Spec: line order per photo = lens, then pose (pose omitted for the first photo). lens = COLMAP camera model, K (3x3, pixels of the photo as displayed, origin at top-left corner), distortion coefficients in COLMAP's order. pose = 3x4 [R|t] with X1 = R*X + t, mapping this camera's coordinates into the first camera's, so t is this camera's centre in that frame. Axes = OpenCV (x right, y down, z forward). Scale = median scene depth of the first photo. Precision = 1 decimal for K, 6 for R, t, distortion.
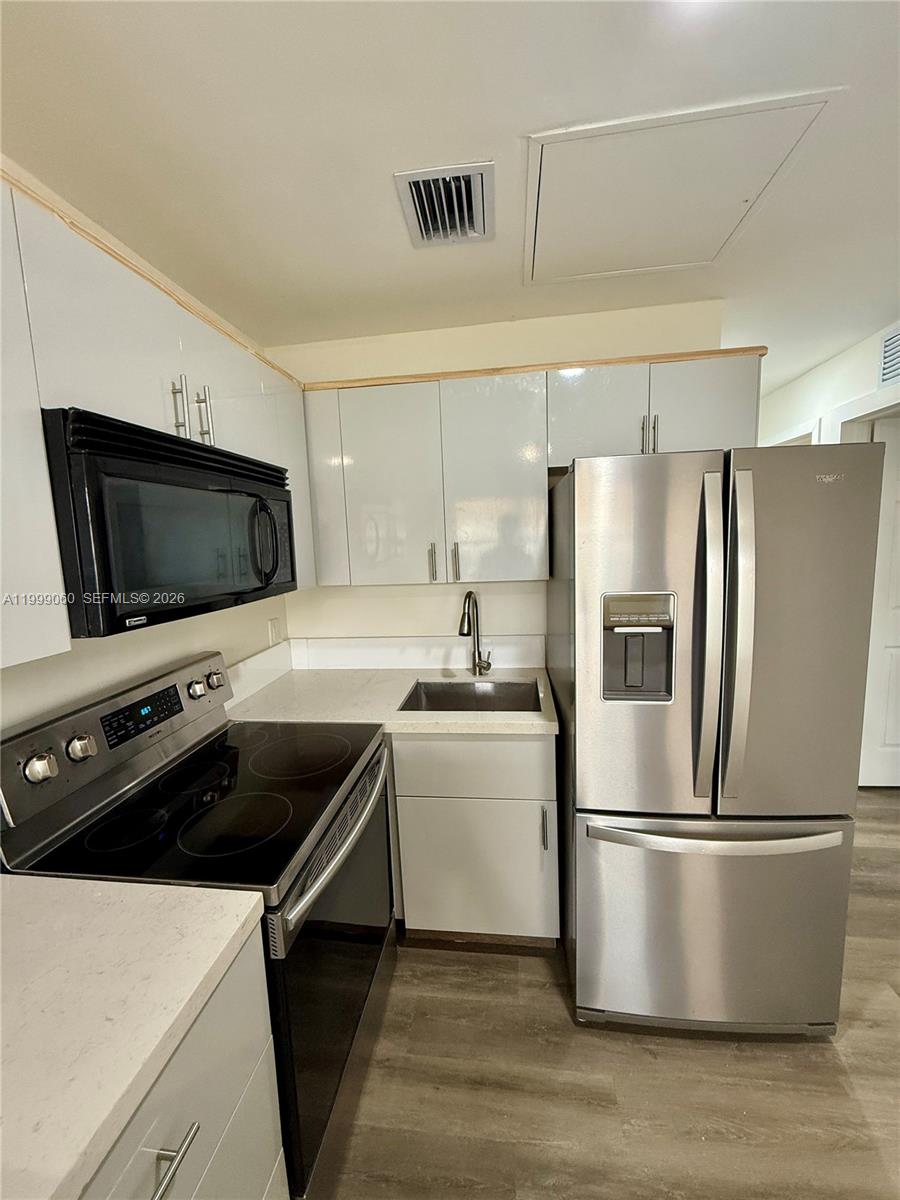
lens RADIAL K [[475.9, 0, 449.9], [0, 475.9, 595.7], [0, 0, 1]] dist [0.000035, -0.000116]
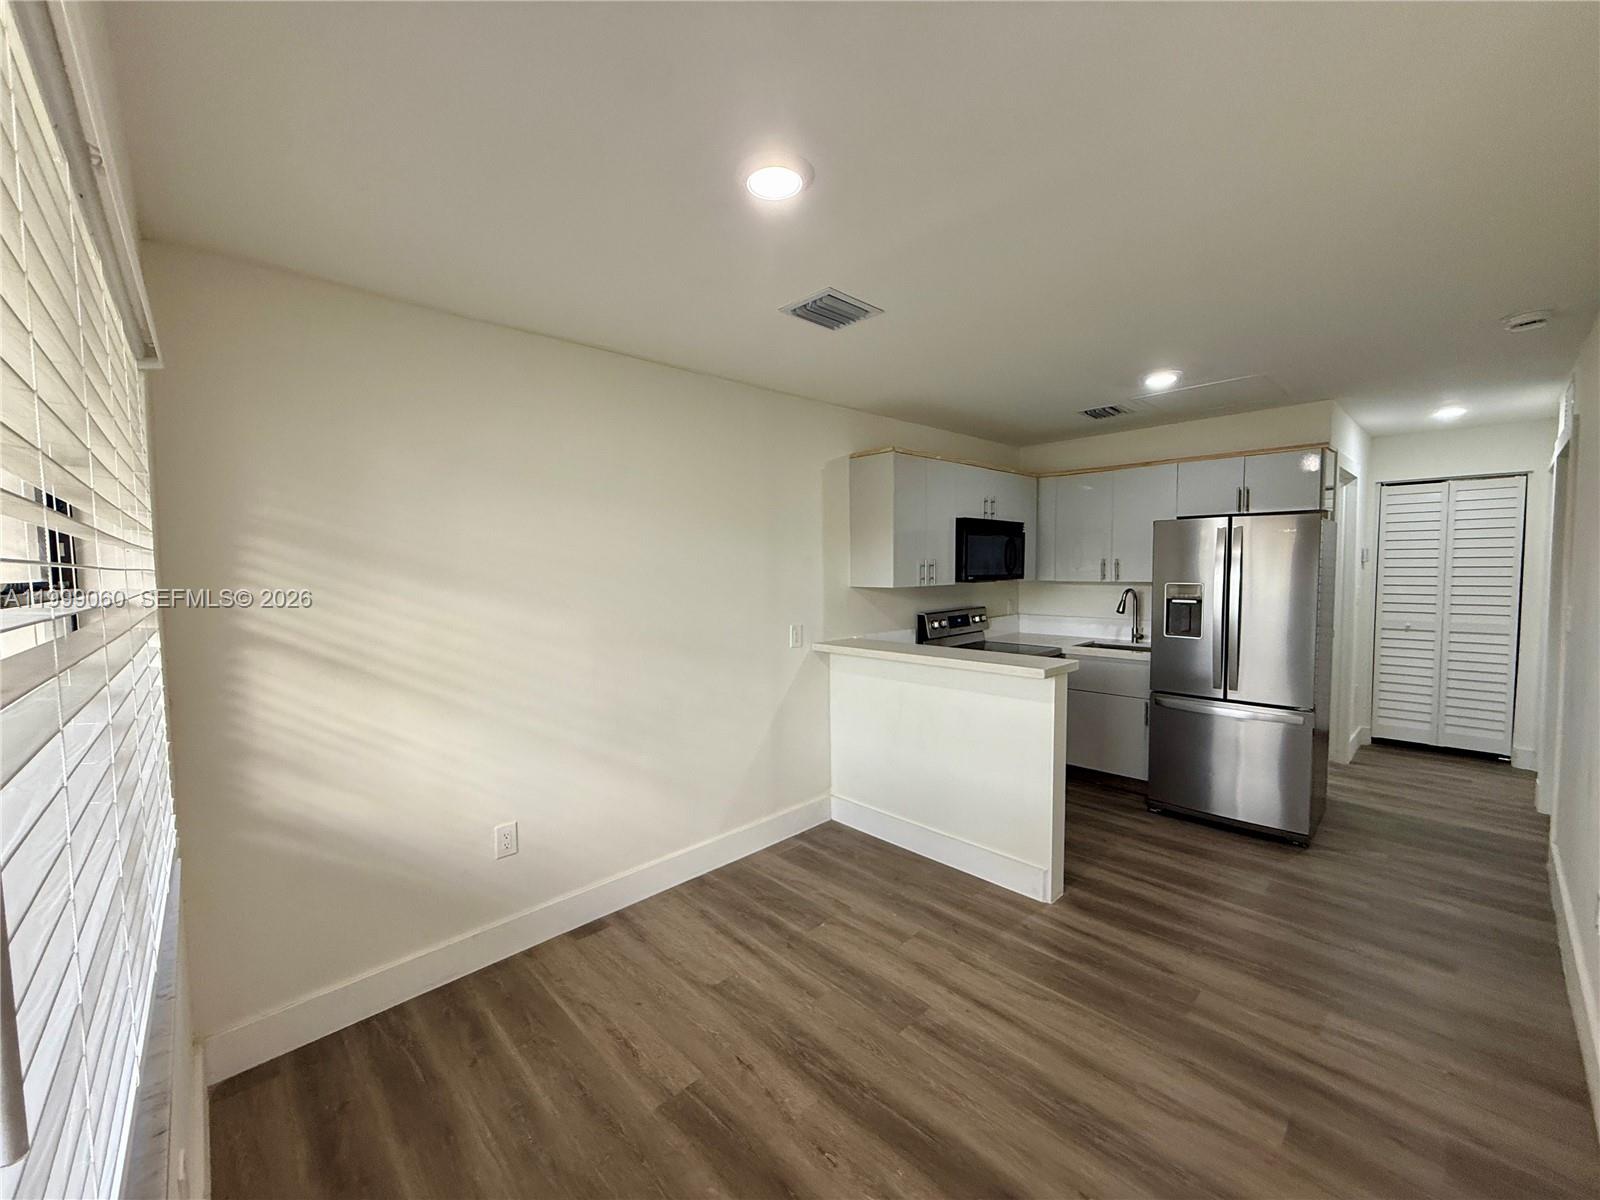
lens RADIAL K [[634.6, 0, 795.4], [0, 634.6, 602.4], [0, 0, 1]] dist [0.000035, -0.000116]
pose [[0.765502, 0.065038, -0.640138, 0.852905], [-0.097563, 0.995108, -0.015567, 0.279314], [0.635994, 0.074371, 0.768102, -2.156101]]
